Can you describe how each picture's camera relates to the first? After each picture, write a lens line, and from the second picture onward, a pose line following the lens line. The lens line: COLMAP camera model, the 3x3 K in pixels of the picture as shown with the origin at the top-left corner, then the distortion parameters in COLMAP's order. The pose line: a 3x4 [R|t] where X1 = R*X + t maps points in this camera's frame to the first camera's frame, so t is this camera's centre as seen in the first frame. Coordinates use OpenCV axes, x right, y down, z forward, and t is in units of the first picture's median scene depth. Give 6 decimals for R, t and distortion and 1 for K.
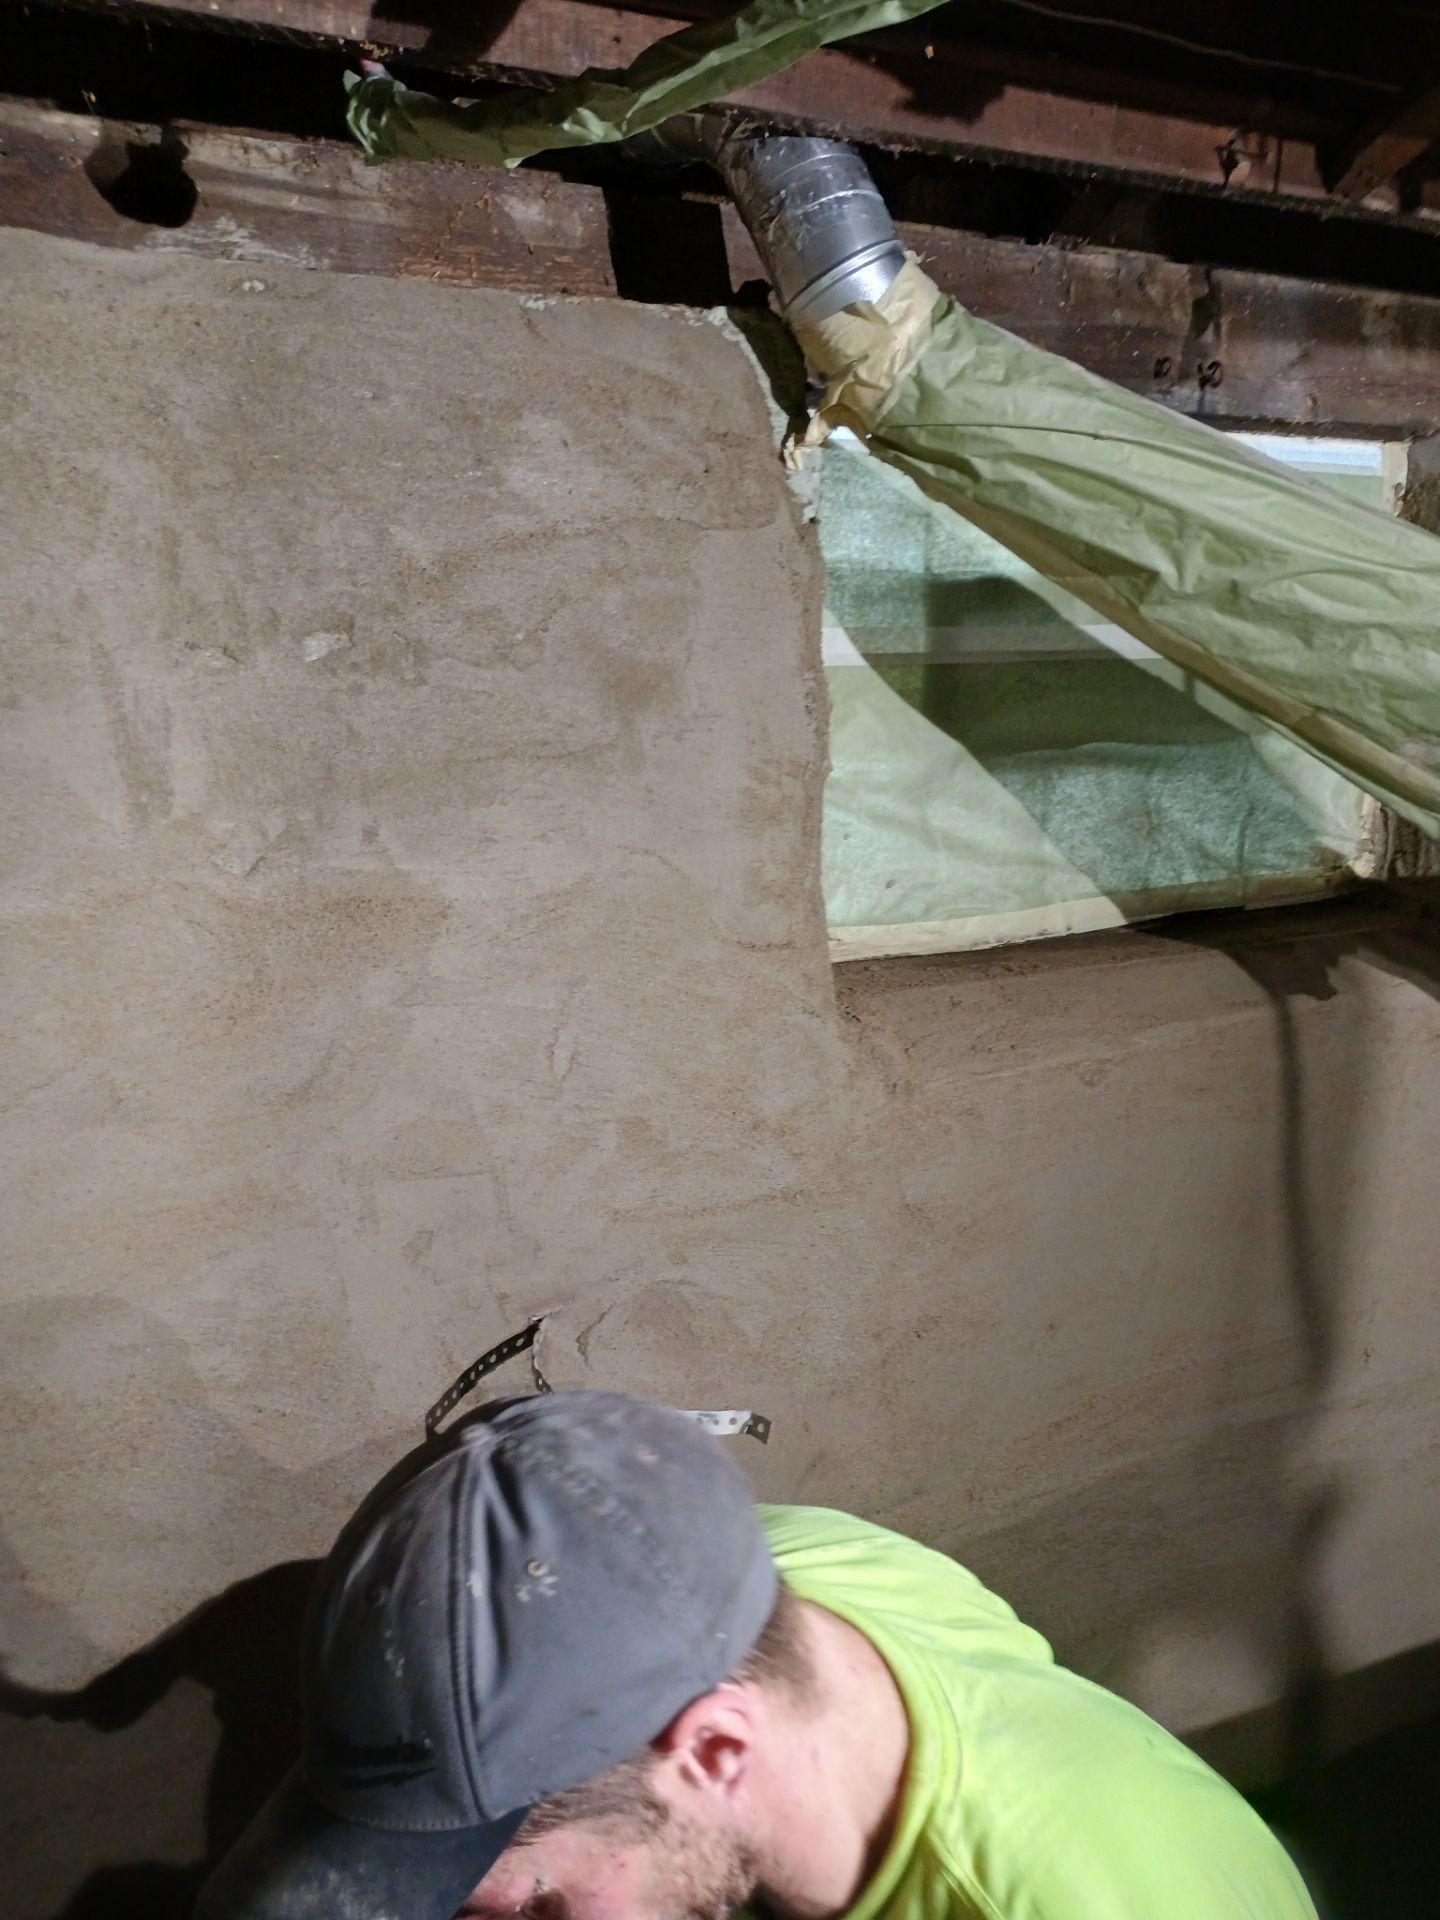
lens RADIAL K [[1648.9, 0, 721.6], [0, 1648.9, 976.5], [0, 0, 1]] dist [0.064024, -0.076925]
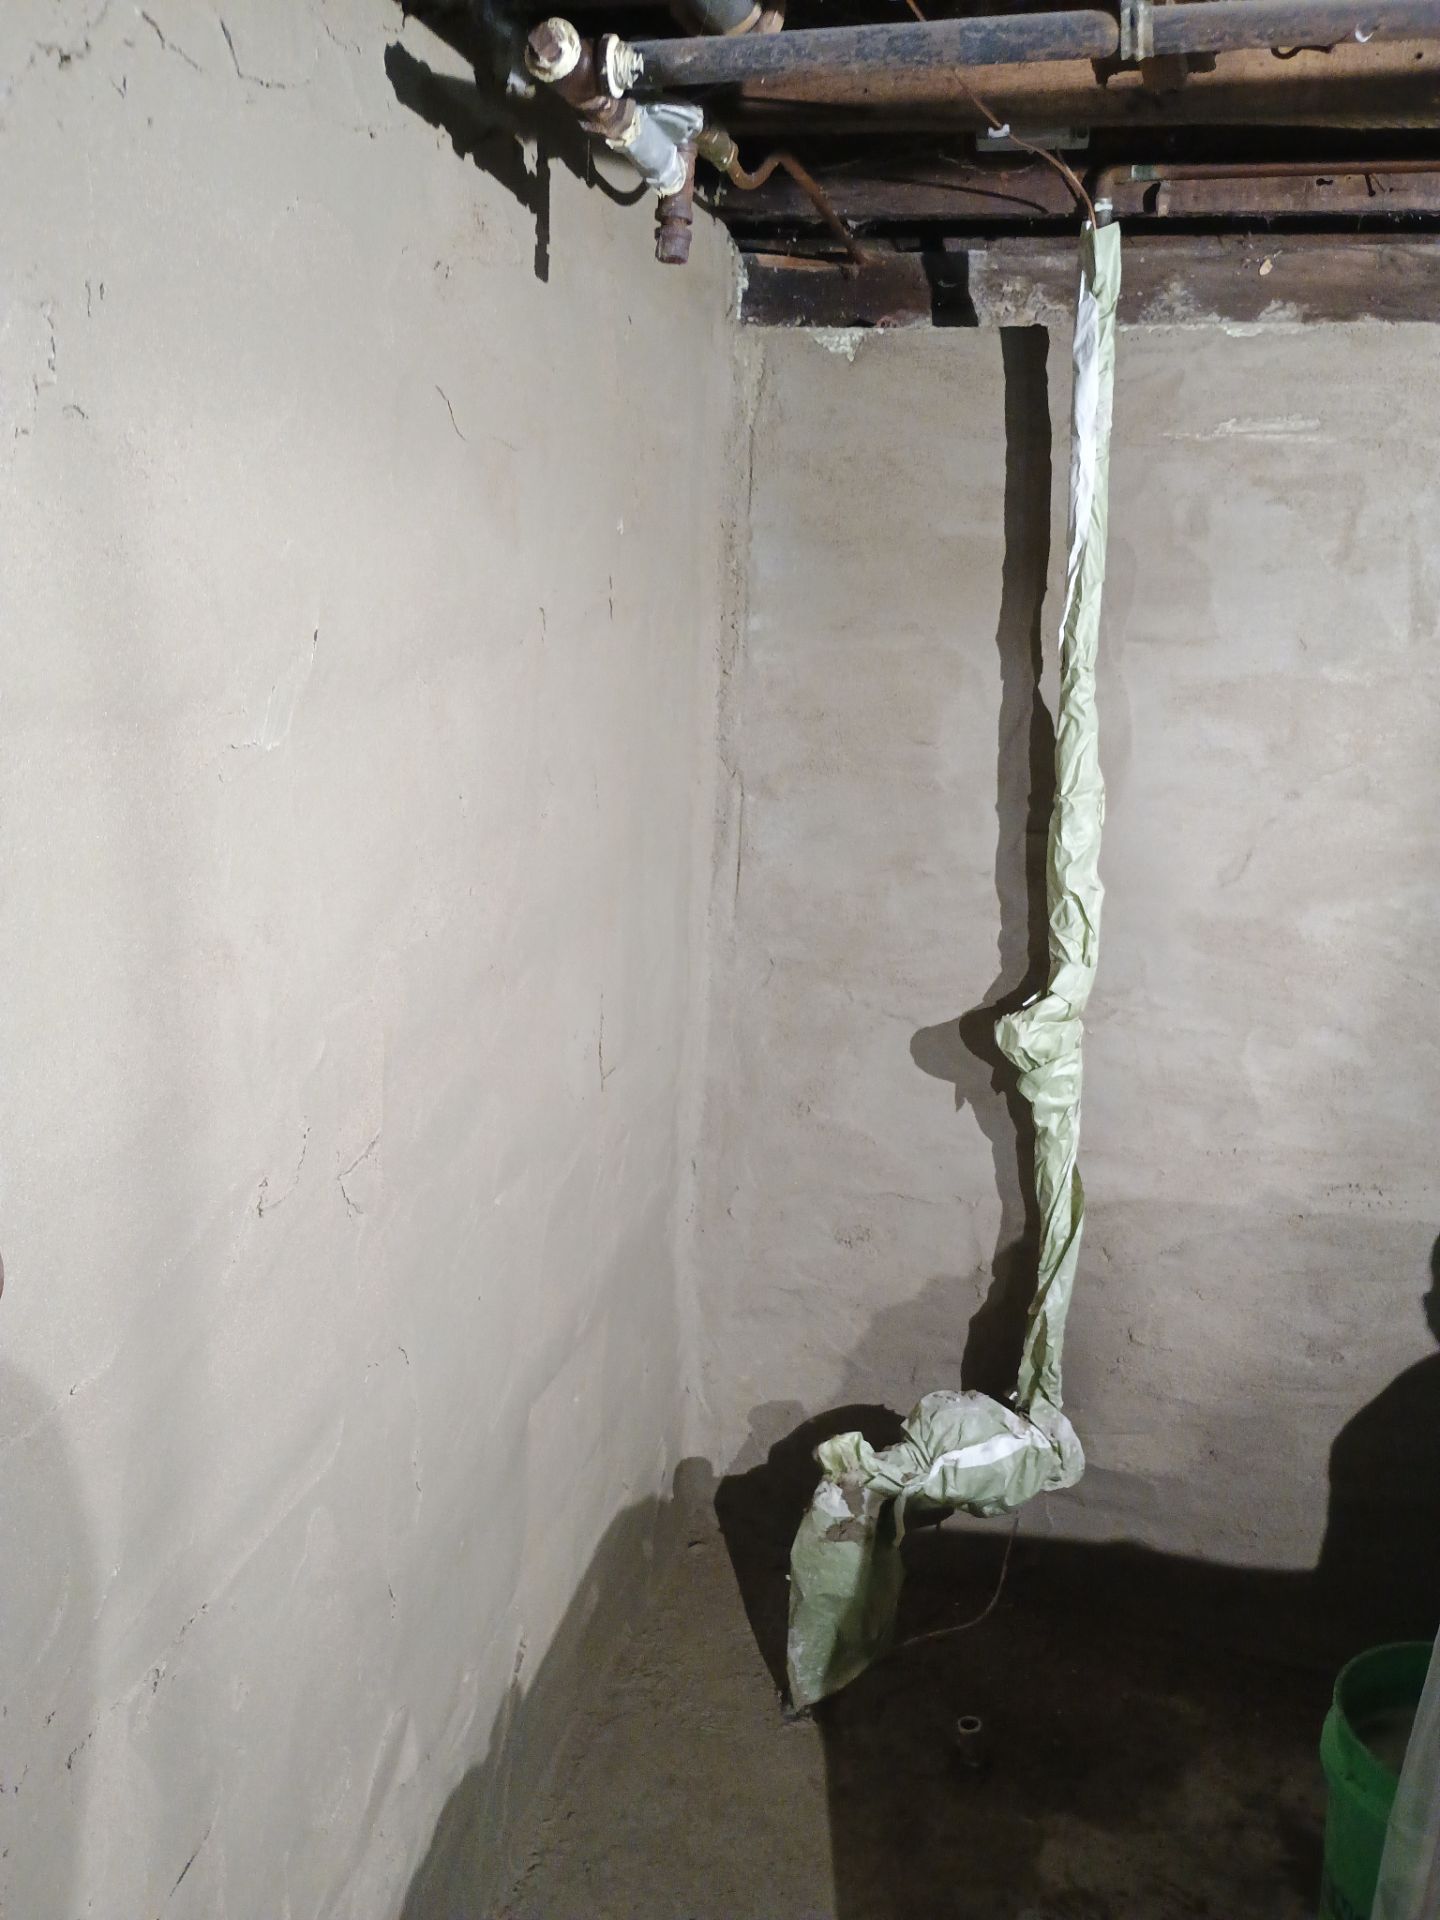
lens RADIAL K [[1648.9, 0, 698.3], [0, 1648.9, 986.4], [0, 0, 1]] dist [0.064024, -0.076925]
pose [[0.715325, 0.211615, -0.665980, 0.349480], [-0.170833, 0.977084, 0.126978, 0.163379], [0.677588, 0.022941, 0.735084, -0.788922]]
